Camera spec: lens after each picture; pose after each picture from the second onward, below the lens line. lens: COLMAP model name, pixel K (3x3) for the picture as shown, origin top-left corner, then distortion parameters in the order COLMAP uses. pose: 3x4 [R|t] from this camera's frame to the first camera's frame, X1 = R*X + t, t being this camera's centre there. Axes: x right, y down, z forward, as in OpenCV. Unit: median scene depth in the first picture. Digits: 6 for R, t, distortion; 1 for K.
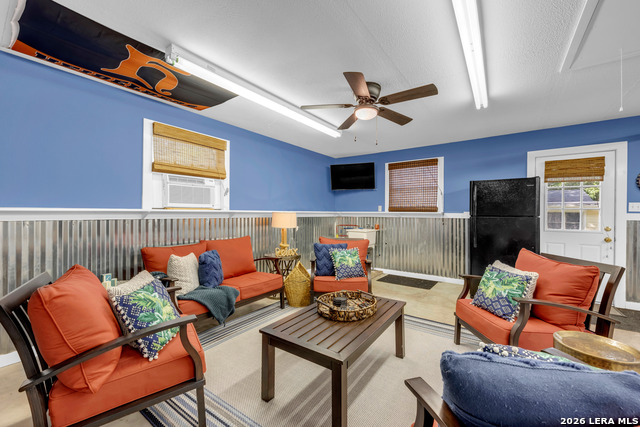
lens RADIAL K [[254.8, 0, 318.5], [0, 254.8, 214.4], [0, 0, 1]] dist [-0.003317, -0.000330]
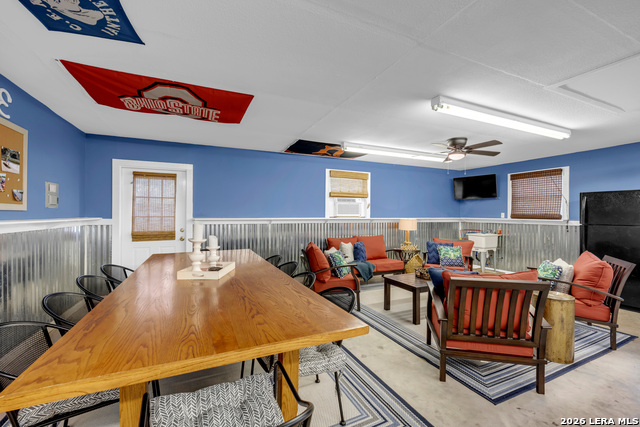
lens RADIAL K [[254.8, 0, 318.5], [0, 254.8, 214.4], [0, 0, 1]] dist [-0.003317, -0.000330]
pose [[0.857514, -0.001891, -0.514457, 0.183696], [-0.002818, 0.999961, -0.008373, -0.023345], [0.514453, 0.008630, 0.857475, -0.508182]]
